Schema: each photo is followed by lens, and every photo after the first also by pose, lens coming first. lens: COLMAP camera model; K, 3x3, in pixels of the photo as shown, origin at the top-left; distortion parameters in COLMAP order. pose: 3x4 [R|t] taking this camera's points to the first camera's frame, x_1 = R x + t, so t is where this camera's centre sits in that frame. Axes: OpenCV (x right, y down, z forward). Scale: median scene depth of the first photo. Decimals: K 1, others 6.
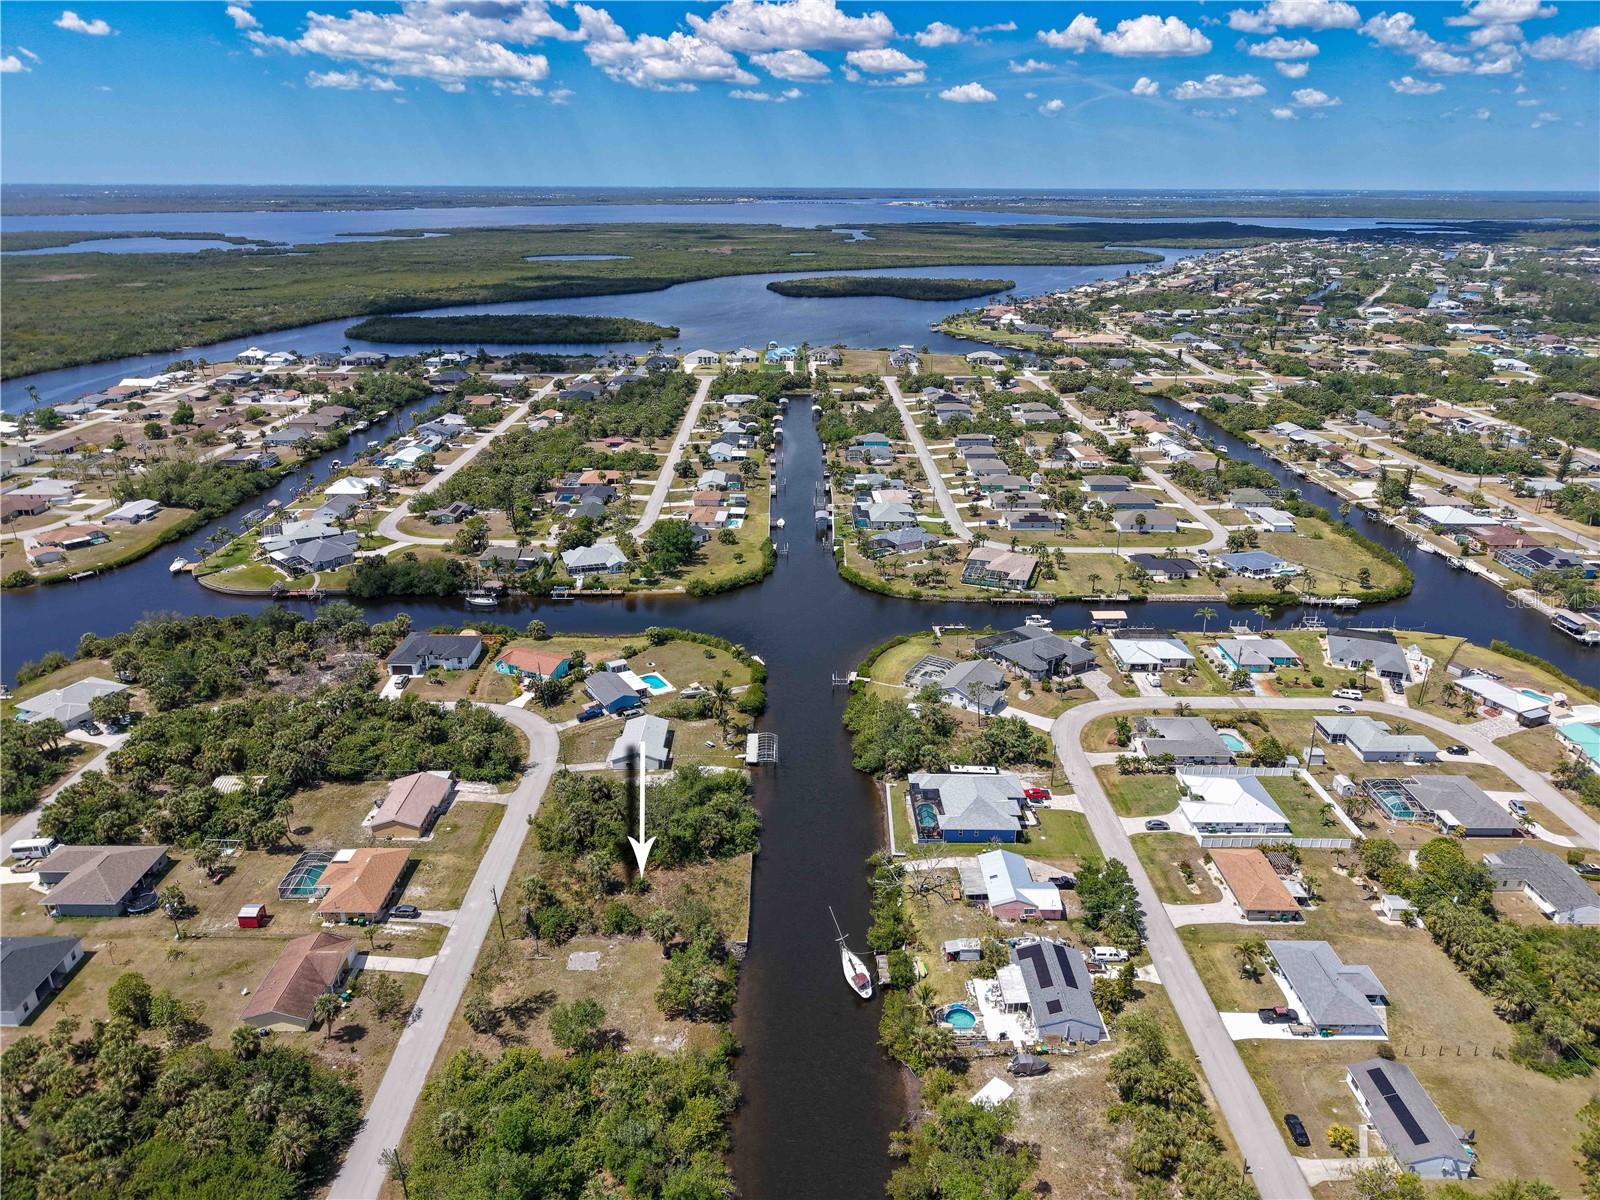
lens RADIAL K [[1070.1, 0, 800.0], [0, 1070.1, 600.0], [0, 0, 1]] dist [0.066953, -0.084145]
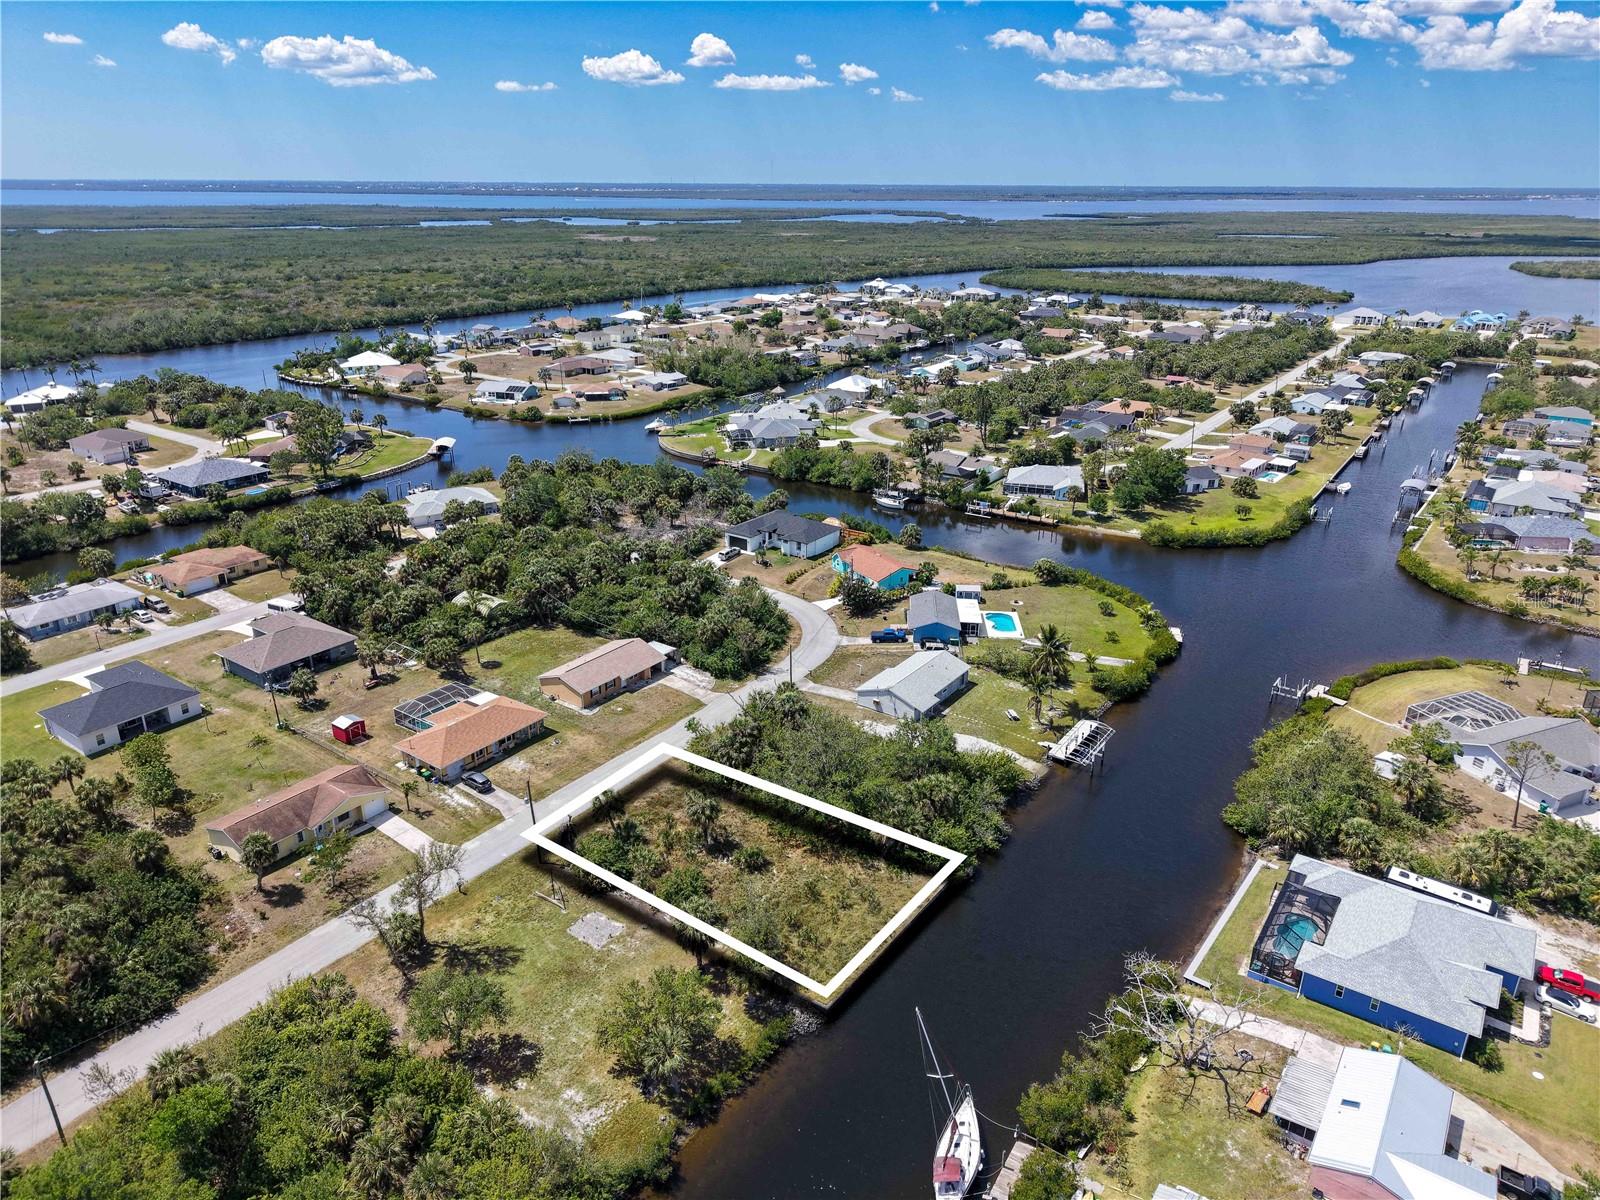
lens RADIAL K [[1070.1, 0, 800.0], [0, 1070.1, 600.0], [0, 0, 1]] dist [0.066953, -0.084145]
pose [[0.808271, 0.210660, -0.549837, 0.140103], [-0.214997, 0.974922, 0.057474, 0.049351], [0.548156, 0.071759, 0.833292, 0.327389]]
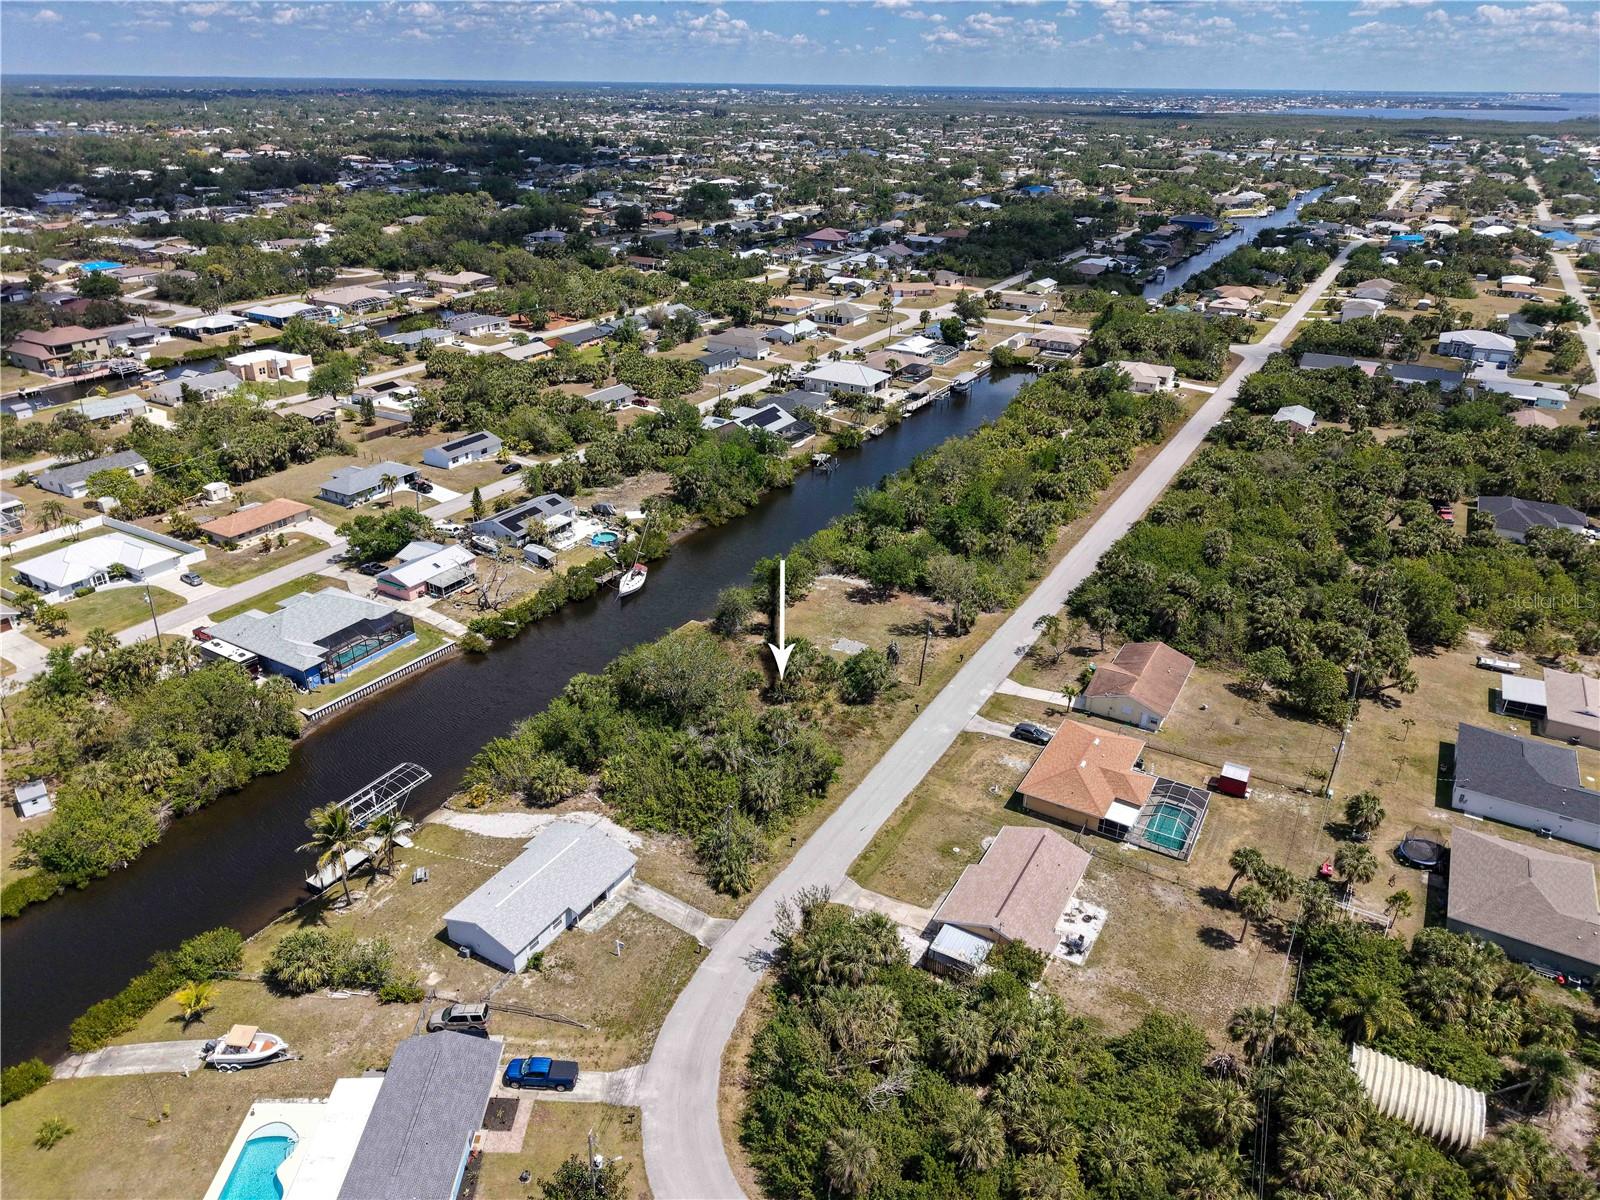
lens RADIAL K [[1070.1, 0, 800.0], [0, 1070.1, 600.0], [0, 0, 1]] dist [0.066953, -0.084145]
pose [[-0.861408, -0.225486, 0.455117, -0.372136], [0.183974, 0.696688, 0.693382, -0.223402], [-0.473423, 0.681015, -0.558650, 0.973373]]
